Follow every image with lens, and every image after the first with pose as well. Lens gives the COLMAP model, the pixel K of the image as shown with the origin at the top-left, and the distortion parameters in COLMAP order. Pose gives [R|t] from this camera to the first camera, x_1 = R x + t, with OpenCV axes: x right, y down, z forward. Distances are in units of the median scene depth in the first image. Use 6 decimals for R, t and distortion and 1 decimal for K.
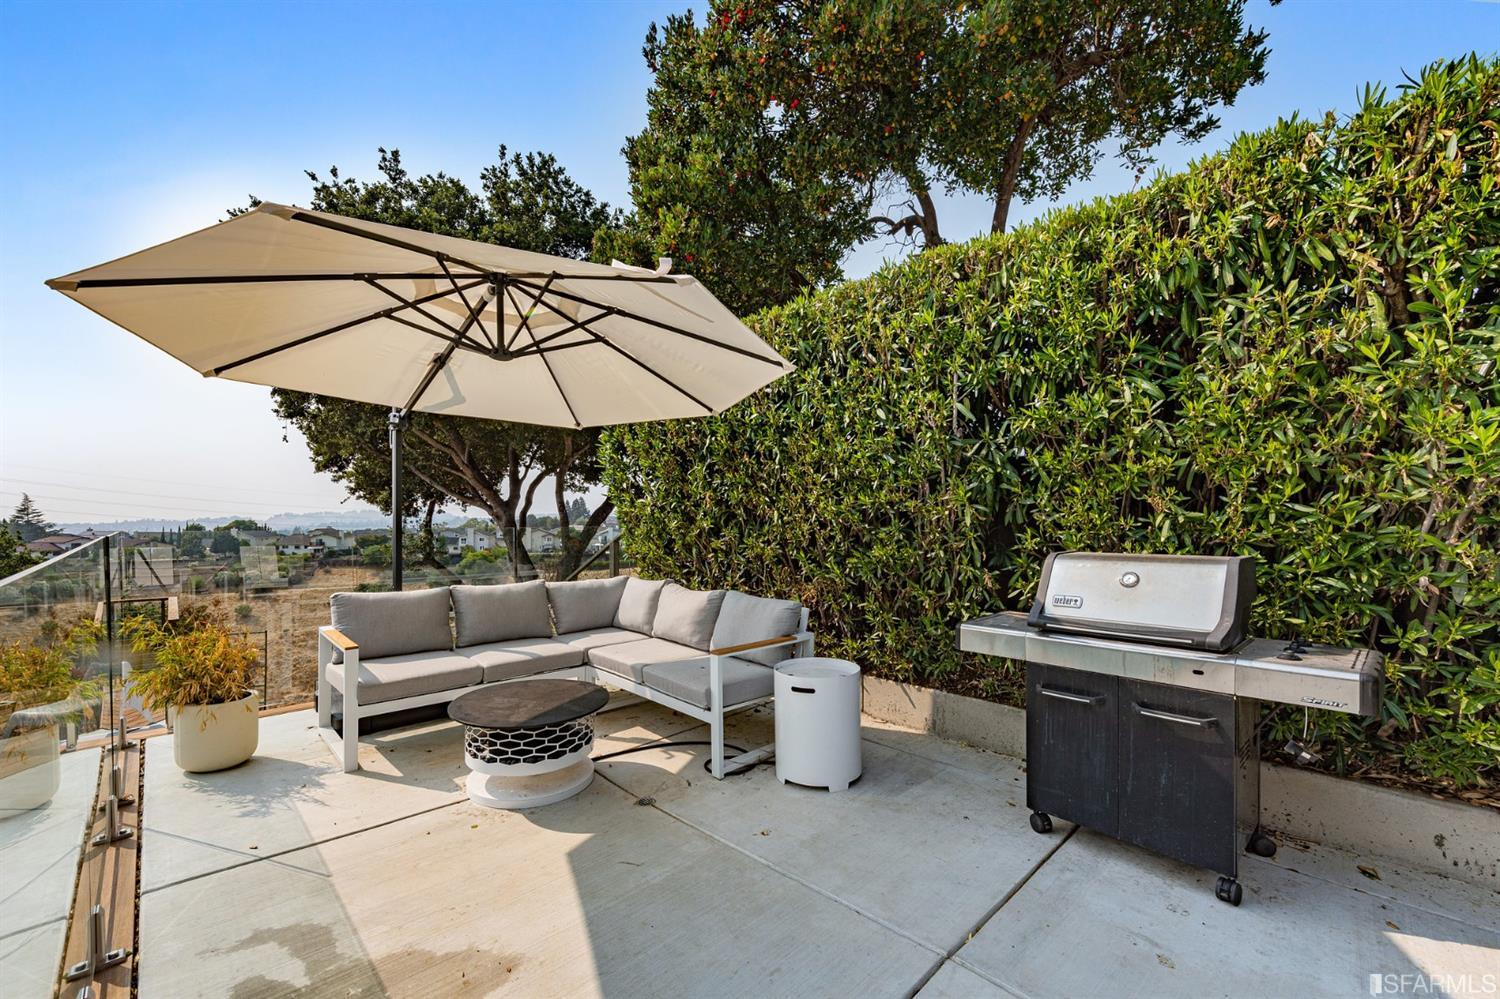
lens RADIAL K [[605.0, 0, 752.9], [0, 605.0, 523.6], [0, 0, 1]] dist [0.002443, 0.000109]
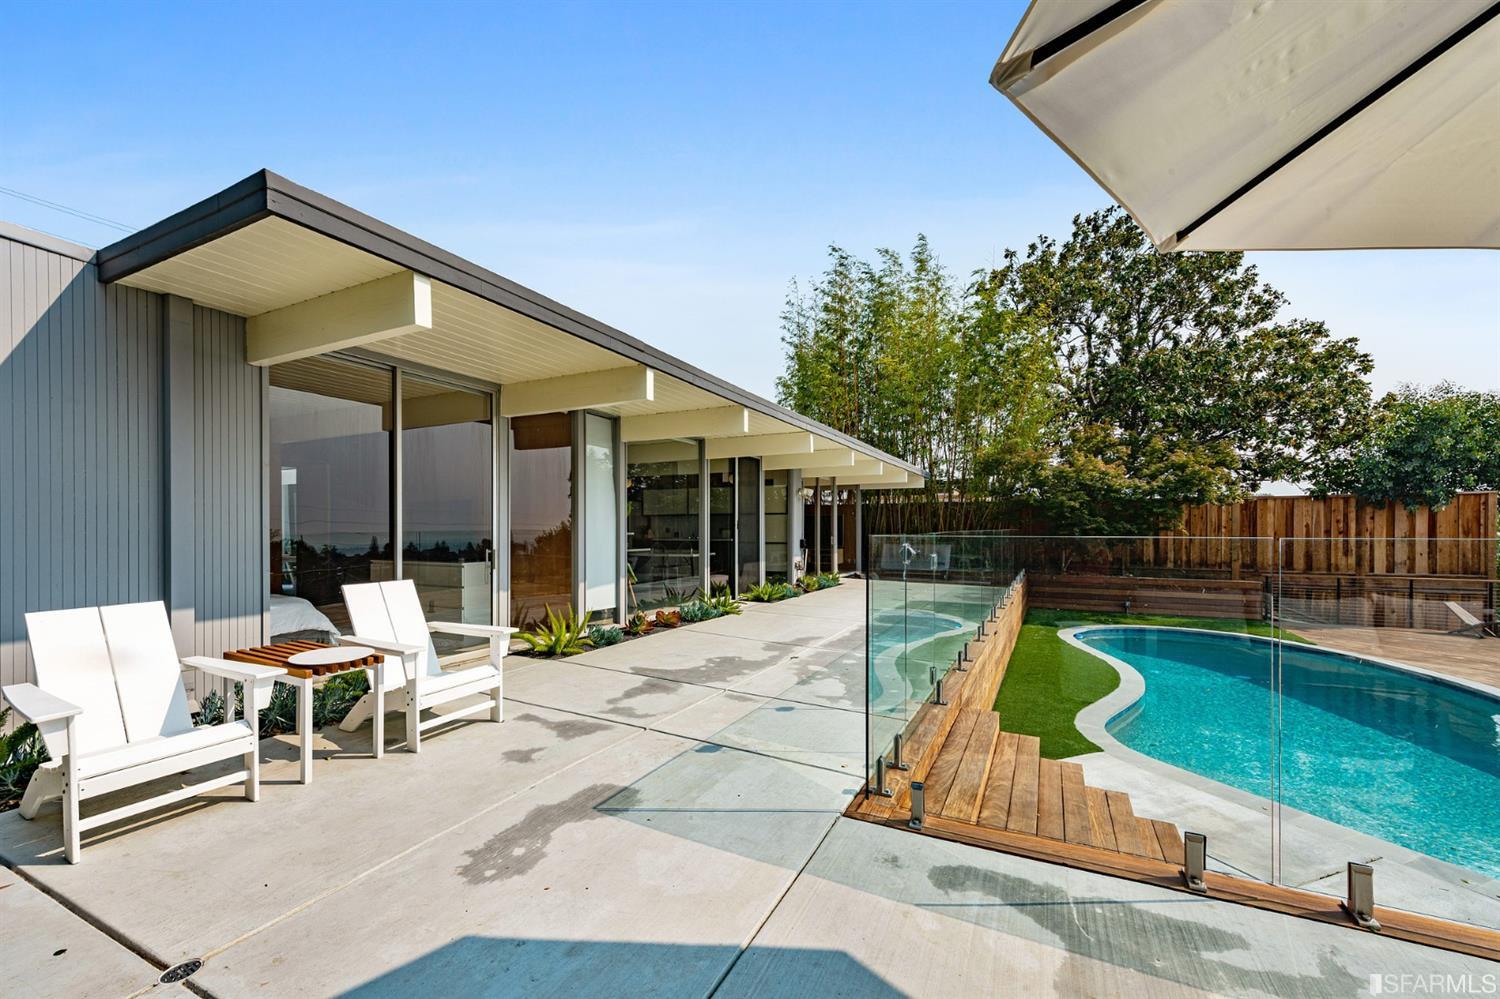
lens RADIAL K [[611.6, 0, 750.8], [0, 611.6, 524.9], [0, 0, 1]] dist [0.003665, 0.000194]
pose [[-0.946304, -0.005422, -0.323232, 0.147588], [-0.007132, 0.999966, 0.004106, 0.008427], [0.323199, 0.006191, -0.946311, 0.742735]]
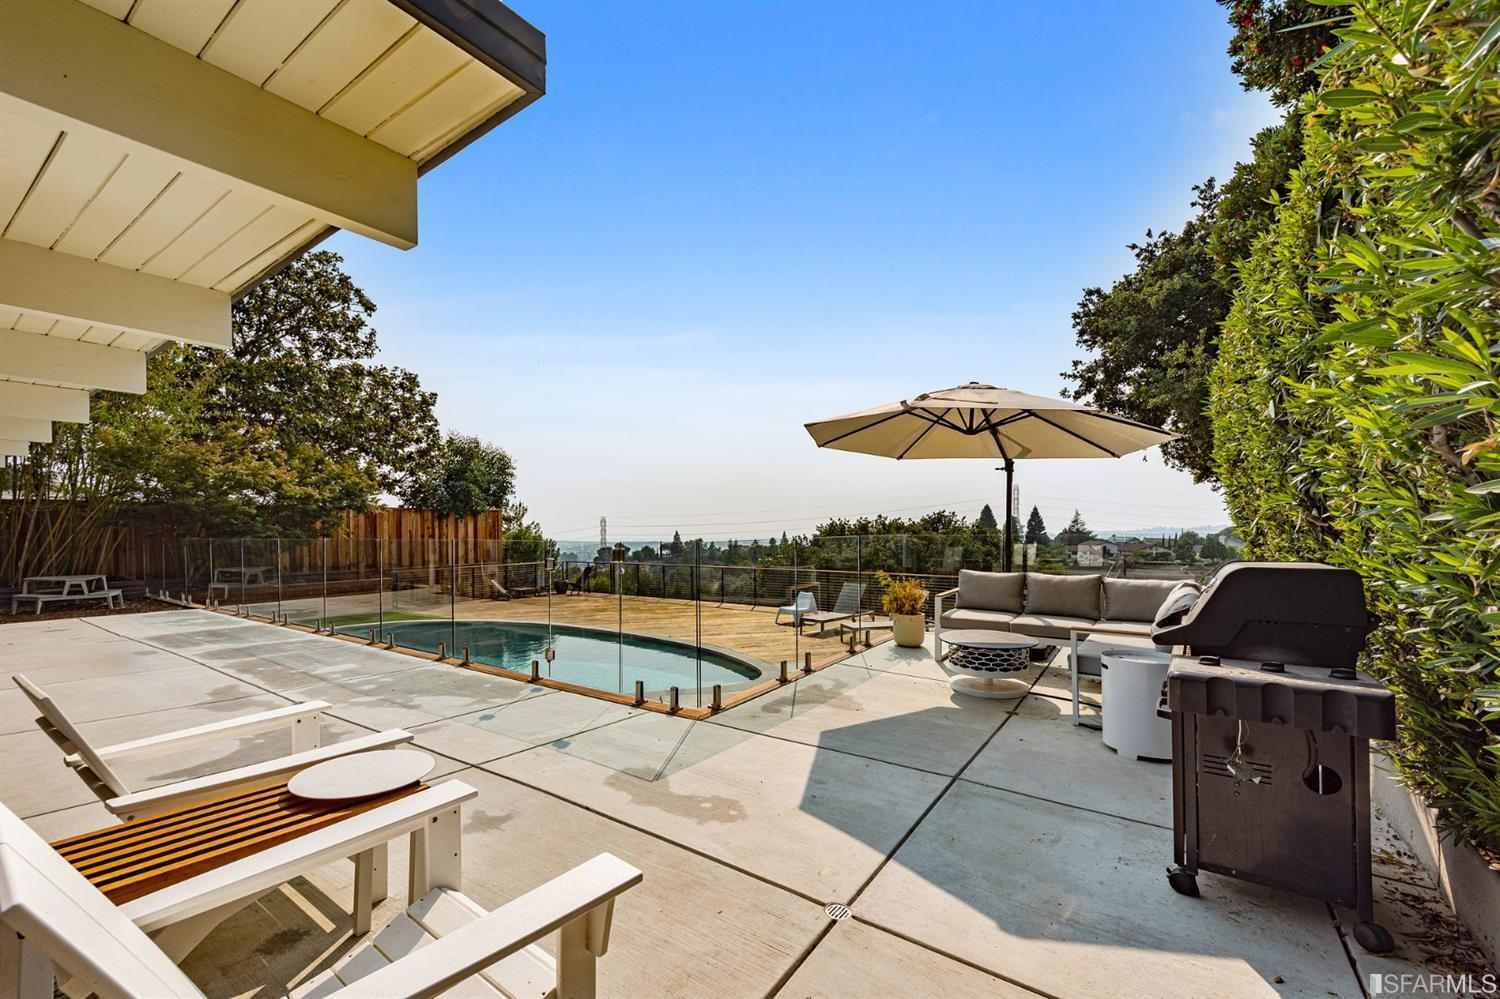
lens RADIAL K [[611.6, 0, 752.3], [0, 611.6, 510.8], [0, 0, 1]] dist [0.003665, 0.000194]
pose [[0.191679, -0.031912, -0.980939, 0.891023], [-0.000560, 0.999468, -0.032624, -0.000331], [0.981458, 0.006802, 0.191559, 0.039318]]
